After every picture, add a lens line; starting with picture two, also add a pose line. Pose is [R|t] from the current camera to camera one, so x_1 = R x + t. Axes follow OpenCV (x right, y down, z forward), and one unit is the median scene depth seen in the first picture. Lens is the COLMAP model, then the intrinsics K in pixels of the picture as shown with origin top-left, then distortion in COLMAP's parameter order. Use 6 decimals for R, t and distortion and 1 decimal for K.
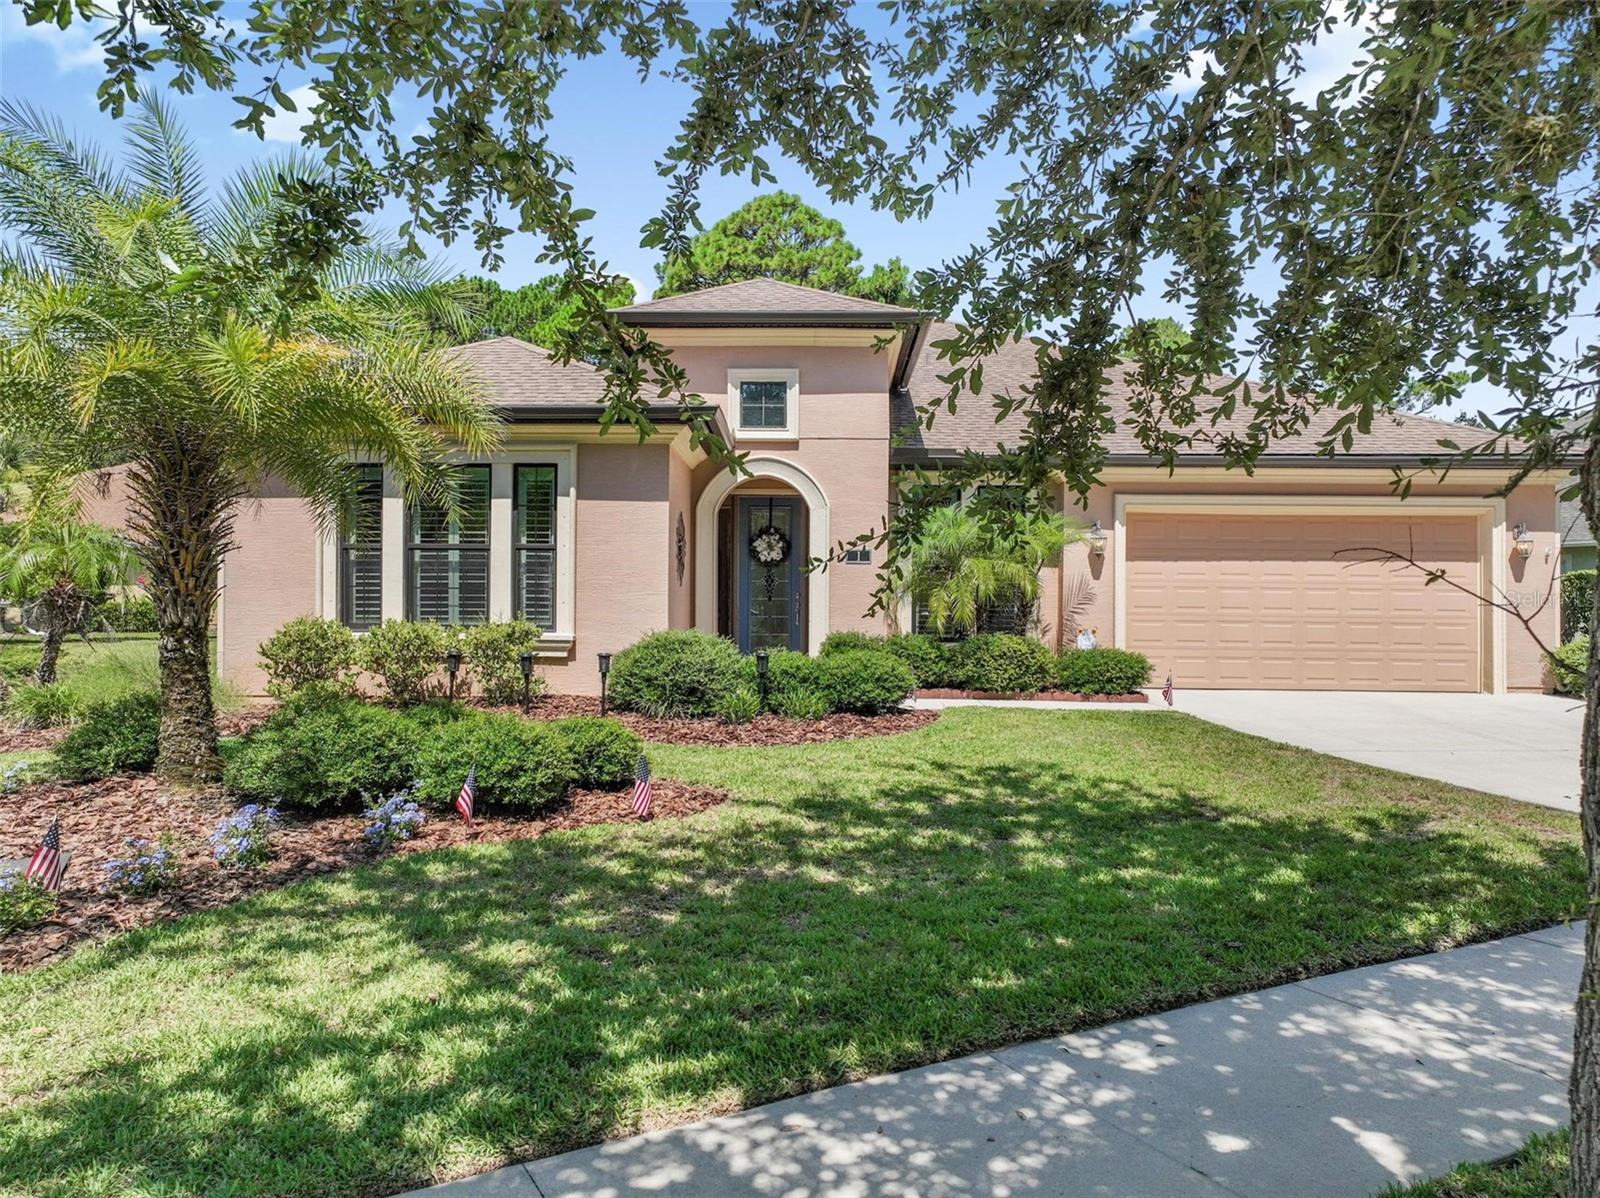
lens RADIAL K [[1127.5, 0, 800.0], [0, 1127.5, 599.0], [0, 0, 1]] dist [0.003941, 0.005032]
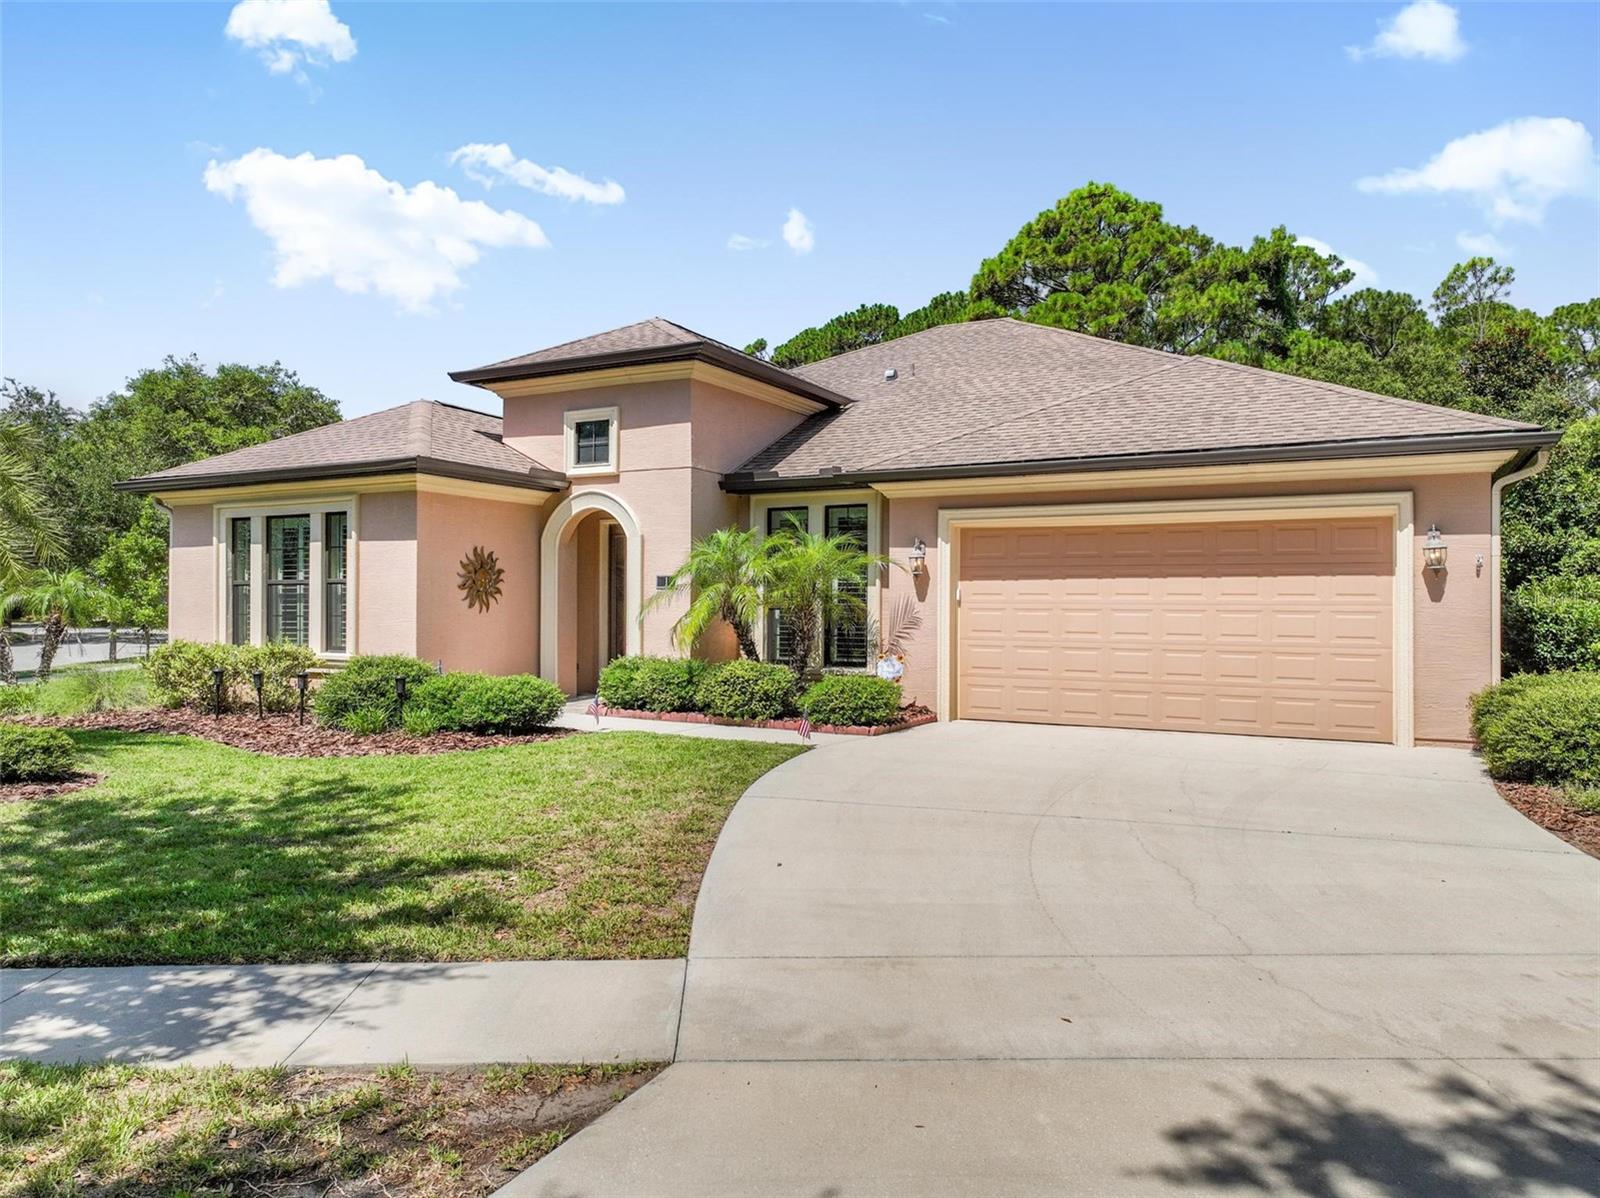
lens RADIAL K [[1127.5, 0, 800.0], [0, 1127.5, 599.0], [0, 0, 1]] dist [0.003941, 0.005032]
pose [[0.889826, -0.007603, -0.456236, 0.634644], [0.005090, 0.999964, -0.006737, -0.014282], [0.456271, 0.003672, 0.889833, 0.133450]]
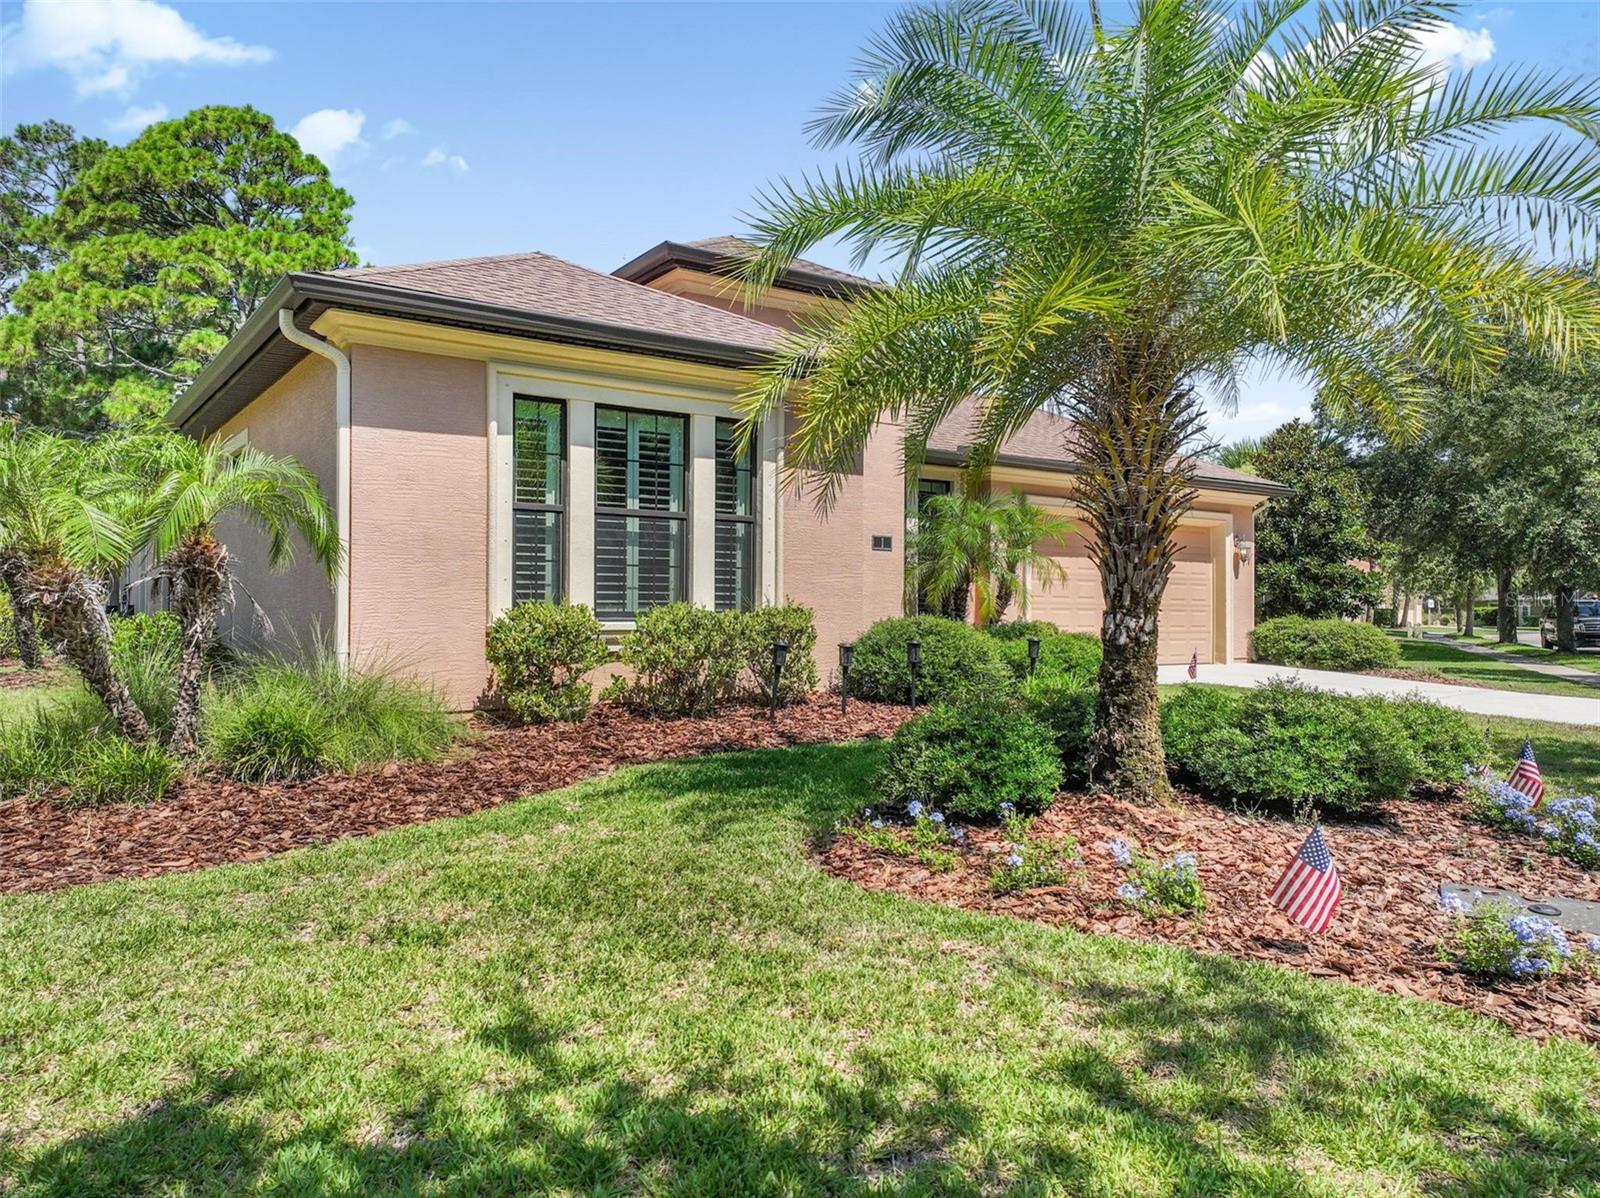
lens RADIAL K [[1130.7, 0, 800.0], [0, 1130.7, 599.0], [0, 0, 1]] dist [-0.015185, 0.037701]
pose [[0.807621, 0.003165, 0.589693, -0.585044], [-0.004293, 0.999991, 0.000512, 0.010922], [-0.589686, -0.002945, 0.807627, 0.248143]]
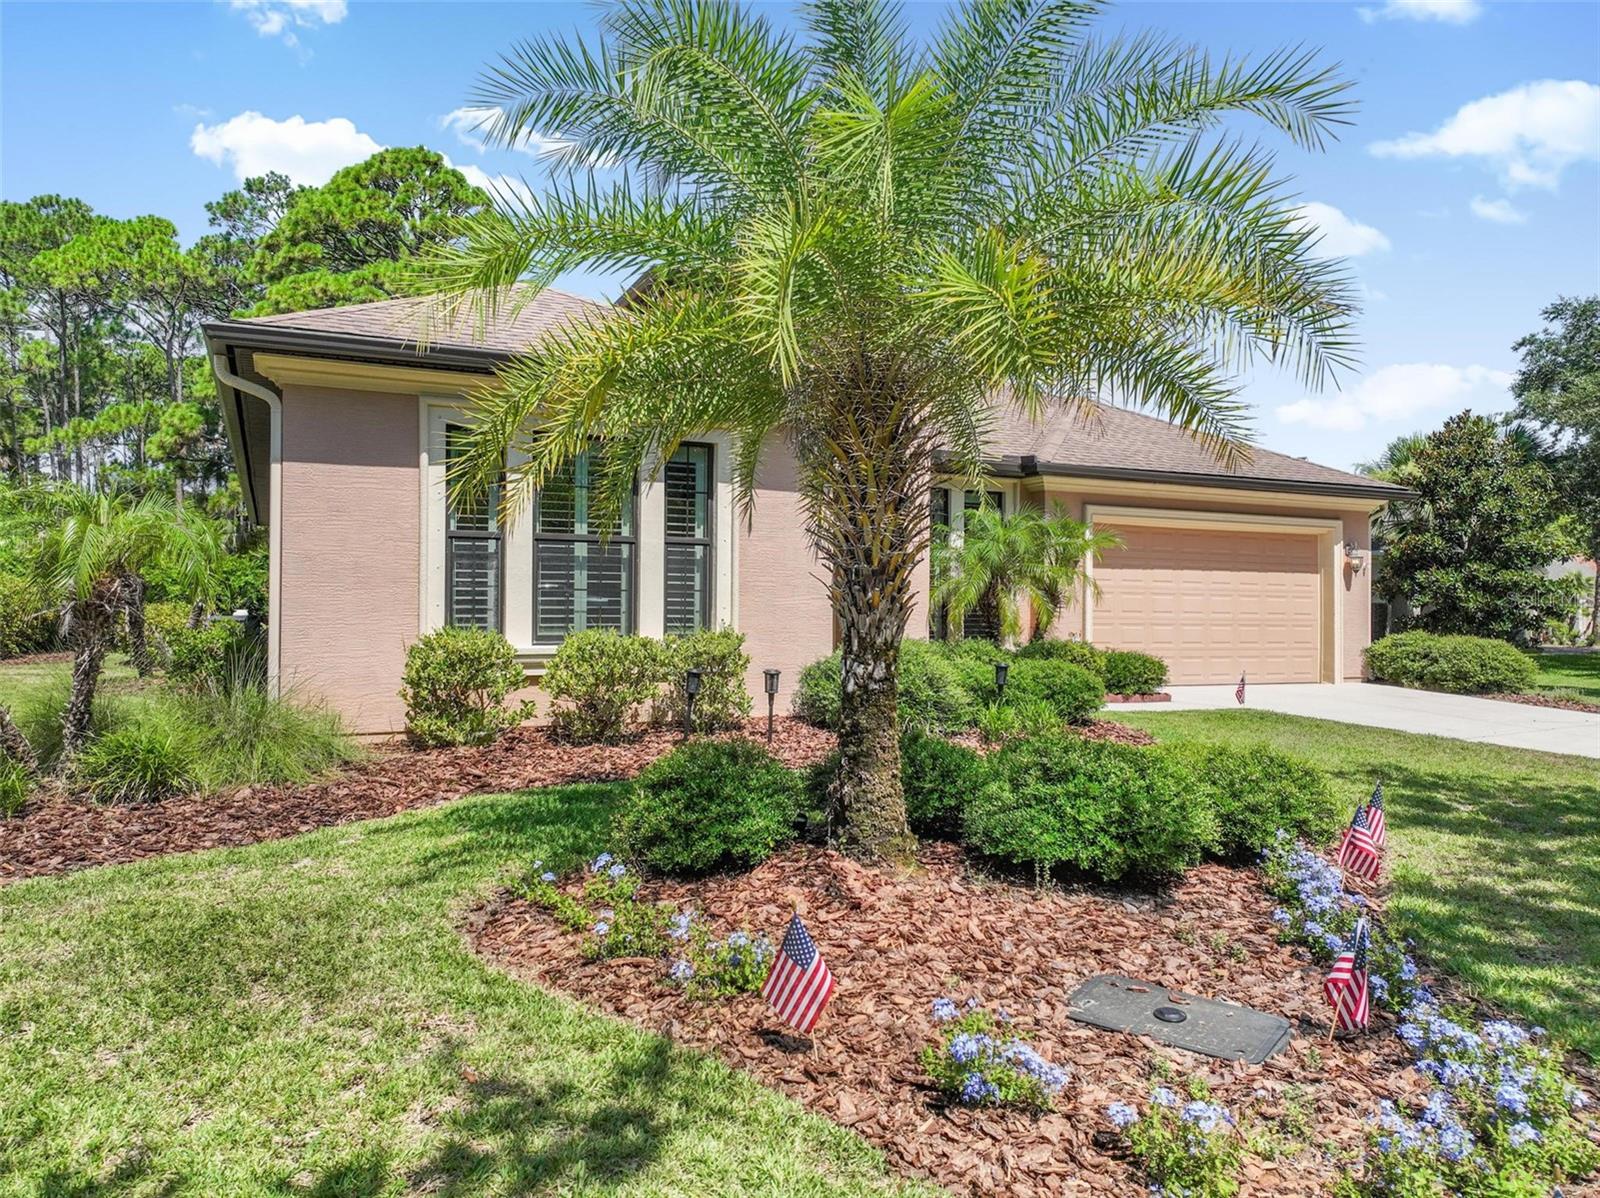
lens RADIAL K [[1127.5, 0, 800.0], [0, 1127.5, 599.0], [0, 0, 1]] dist [0.003941, 0.005032]
pose [[0.899282, 0.004546, 0.437346, -0.445652], [-0.005057, 0.999987, 0.000004, -0.003317], [-0.437340, -0.002215, 0.899293, 0.177750]]
